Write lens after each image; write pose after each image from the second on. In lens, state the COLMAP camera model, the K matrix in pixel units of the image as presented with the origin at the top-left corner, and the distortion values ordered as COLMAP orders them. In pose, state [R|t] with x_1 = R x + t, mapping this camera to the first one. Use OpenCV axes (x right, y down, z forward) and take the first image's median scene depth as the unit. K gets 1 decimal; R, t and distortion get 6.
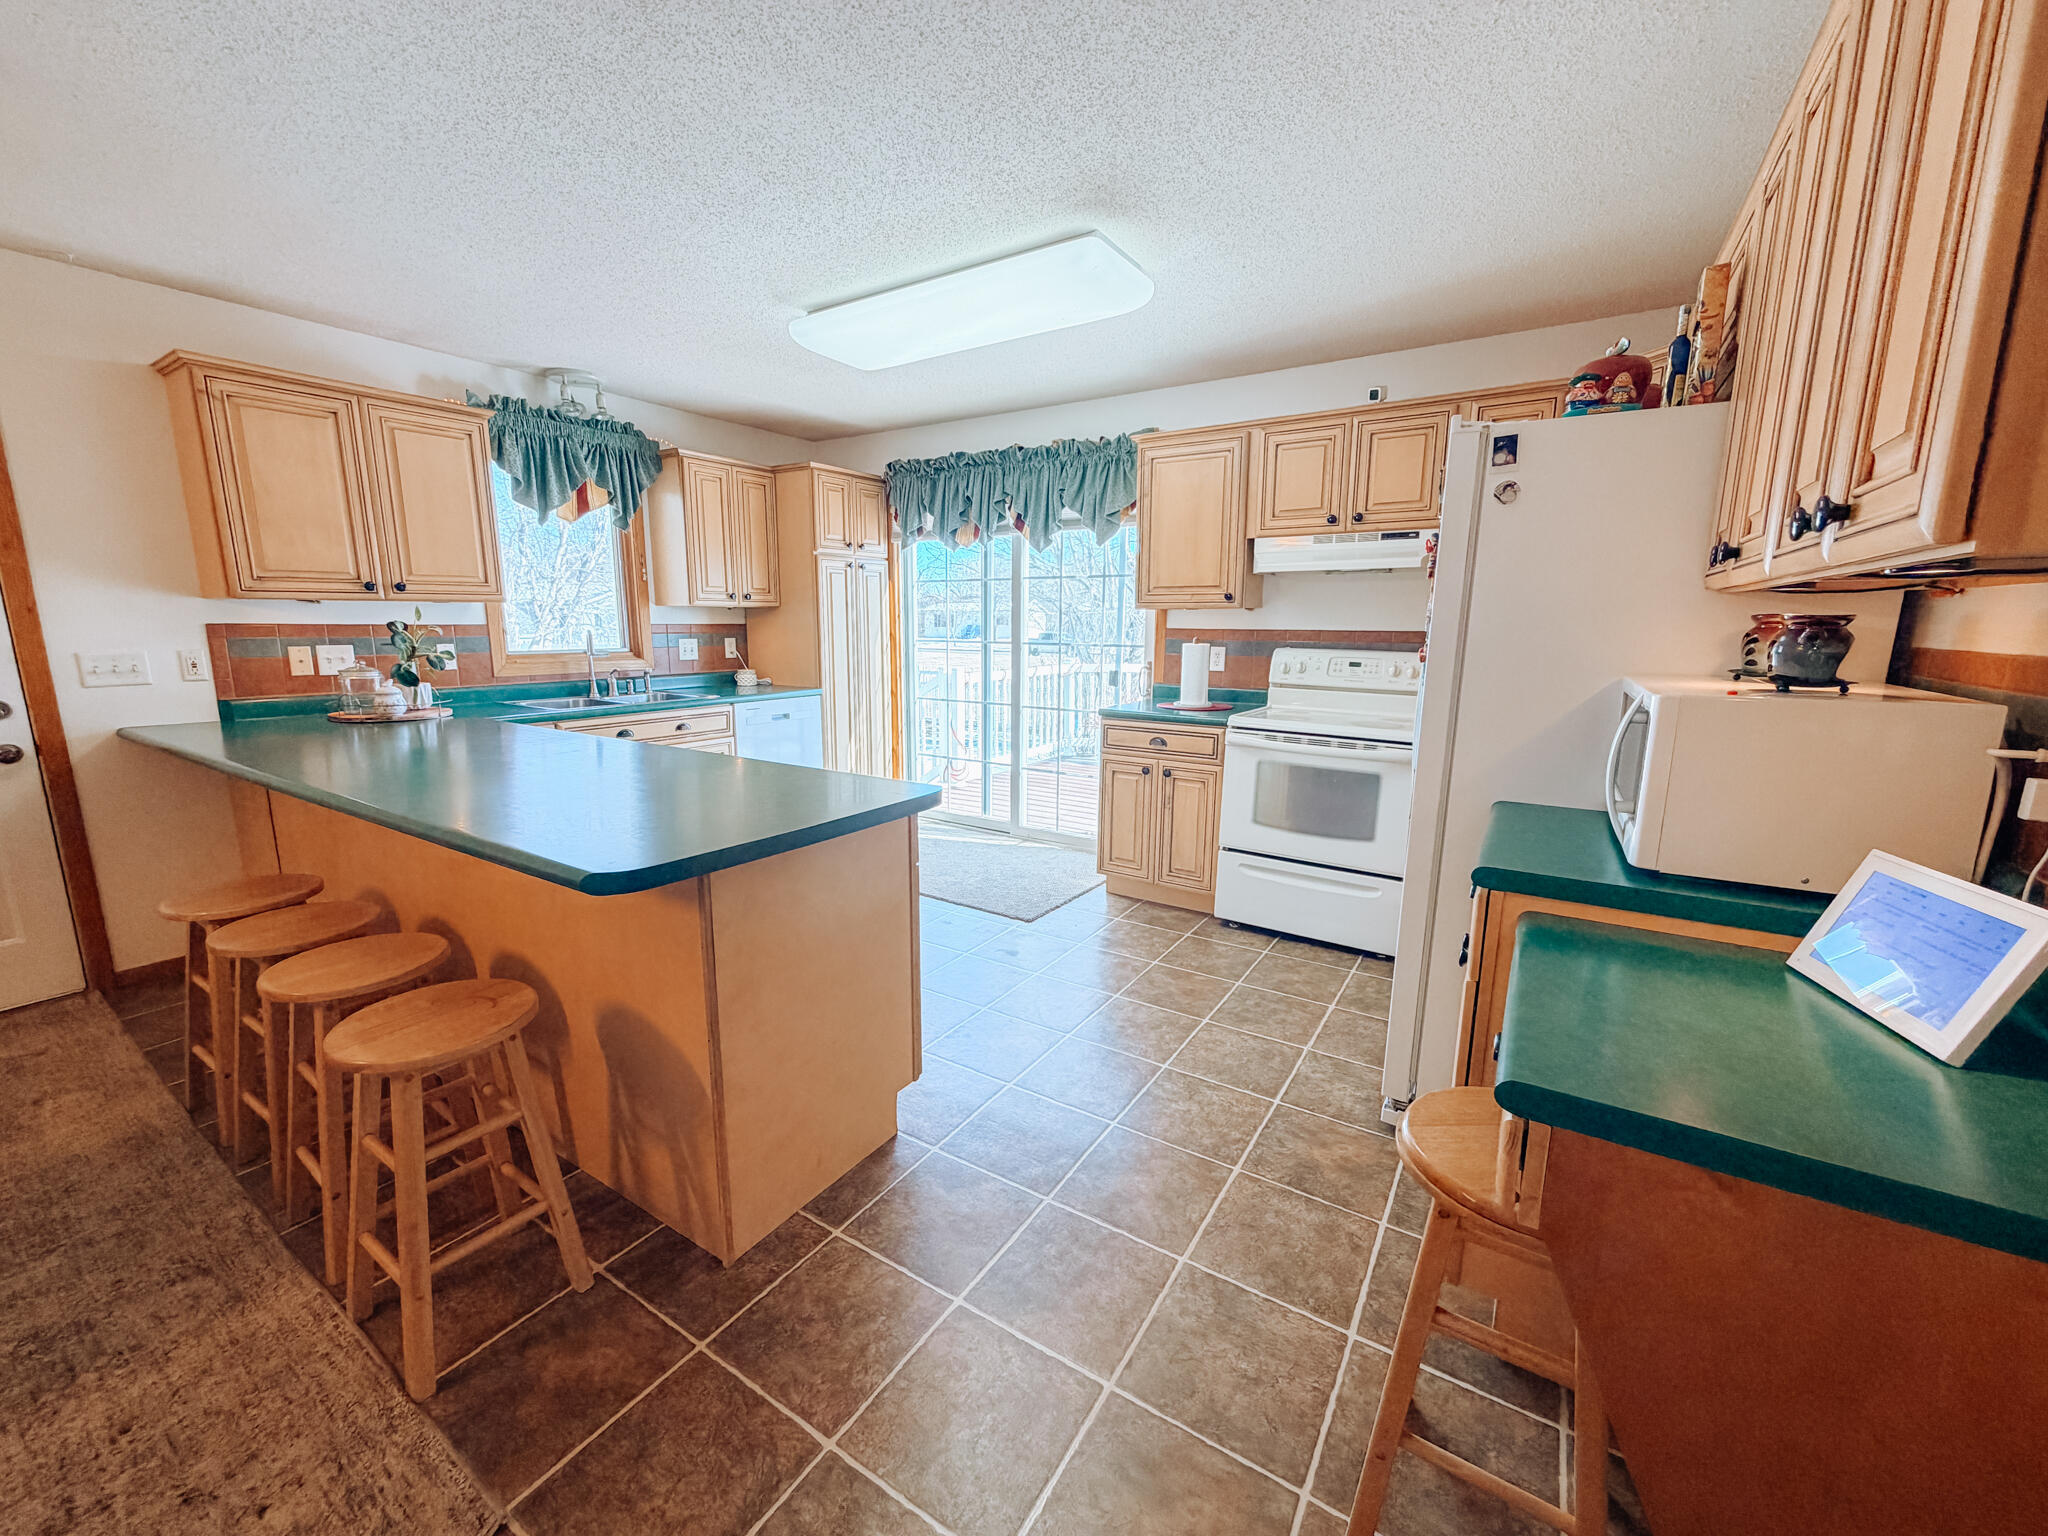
lens RADIAL K [[815.6, 0, 1018.4], [0, 815.6, 770.3], [0, 0, 1]] dist [0.000299, -0.000039]
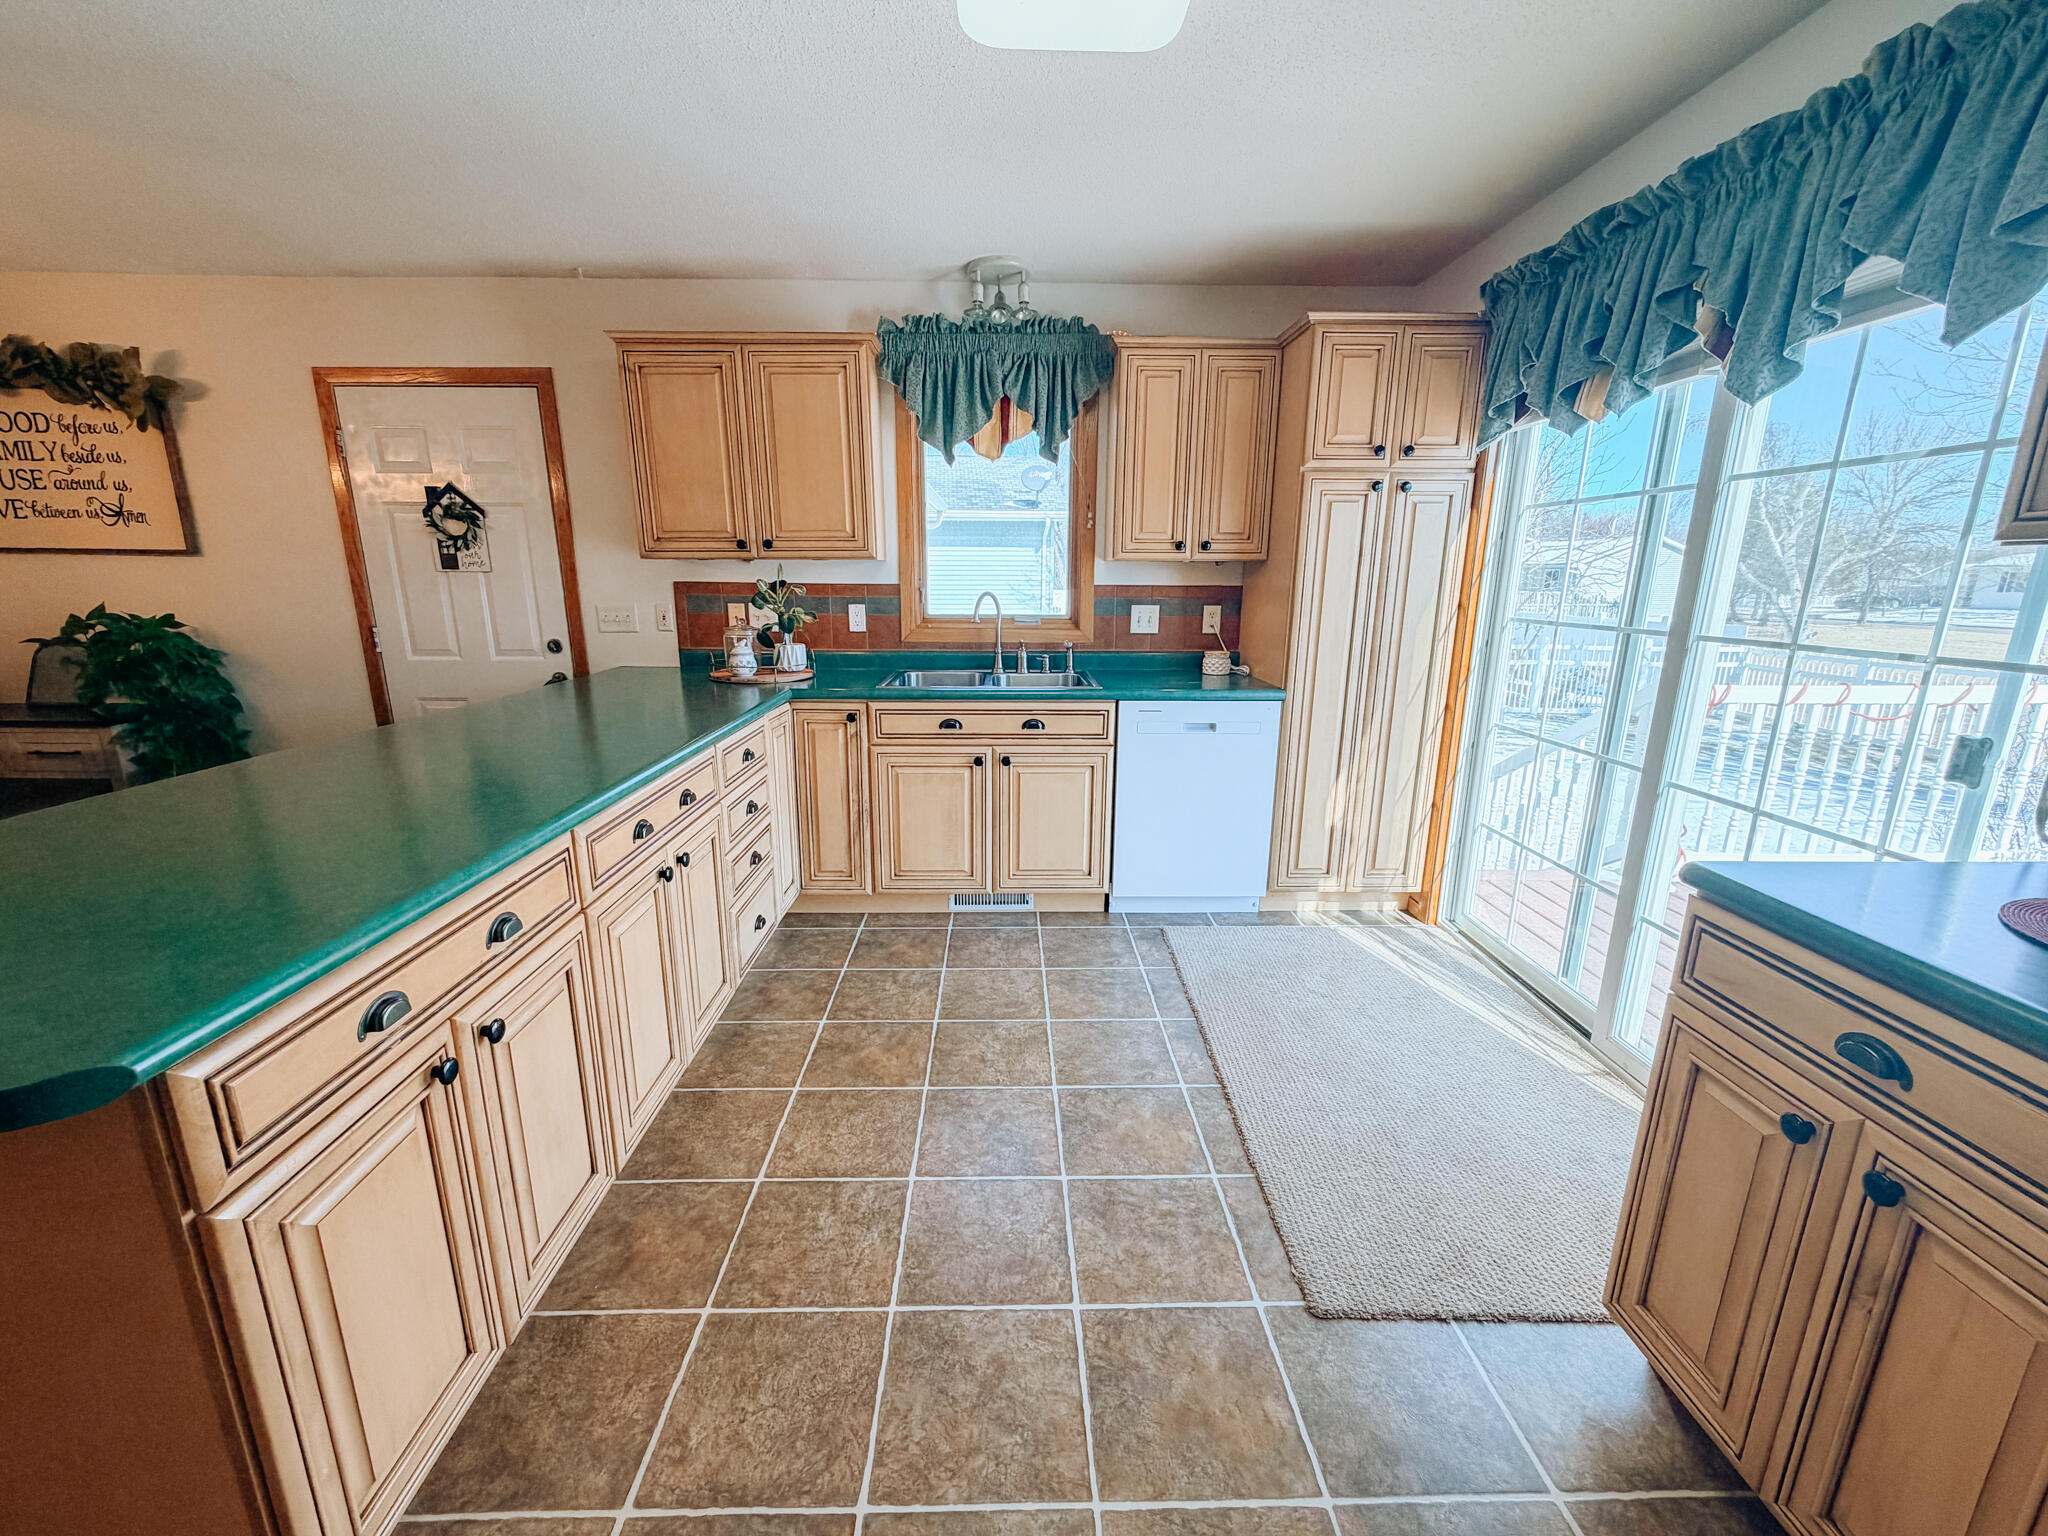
lens RADIAL K [[815.6, 0, 1020.3], [0, 815.6, 769.2], [0, 0, 1]] dist [0.000299, -0.000039]
pose [[0.561856, 0.190472, -0.805008, 0.209148], [-0.153539, 0.980234, 0.124769, -0.115221], [0.812861, 0.053498, 0.579995, 0.616821]]
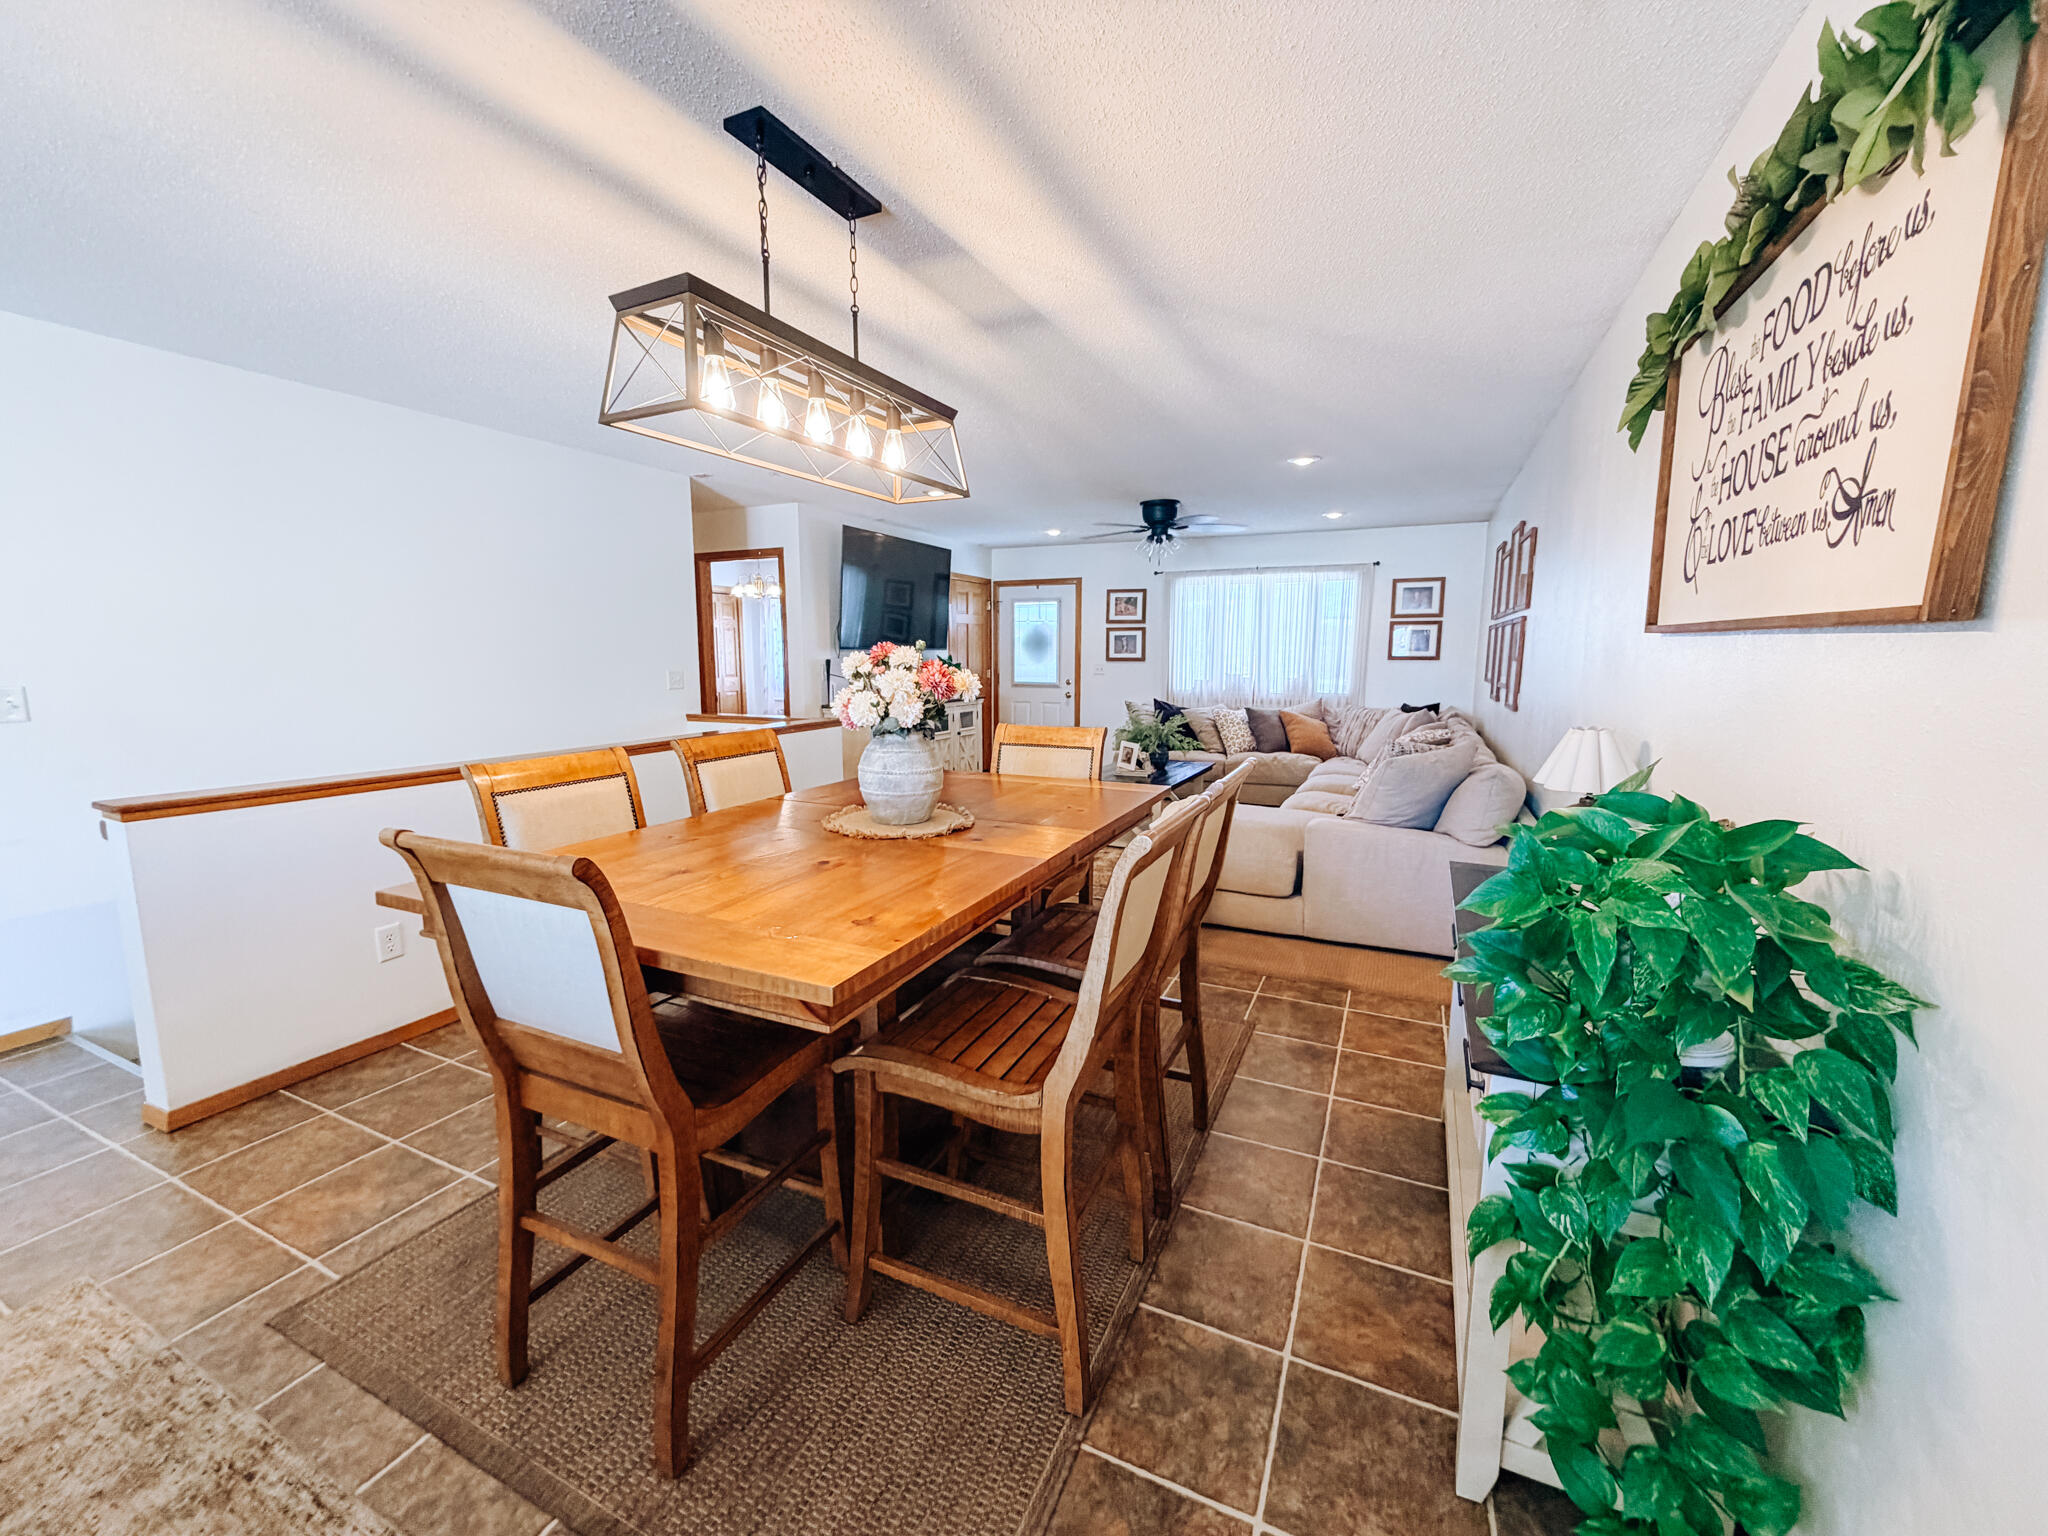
lens RADIAL K [[815.6, 0, 1020.9], [0, 815.6, 770.2], [0, 0, 1]] dist [0.000299, -0.000039]
pose [[-0.990657, 0.012692, -0.135786, -0.805665], [-0.032141, 0.945886, 0.322904, -0.121519], [0.132536, 0.324251, -0.936640, 0.578223]]
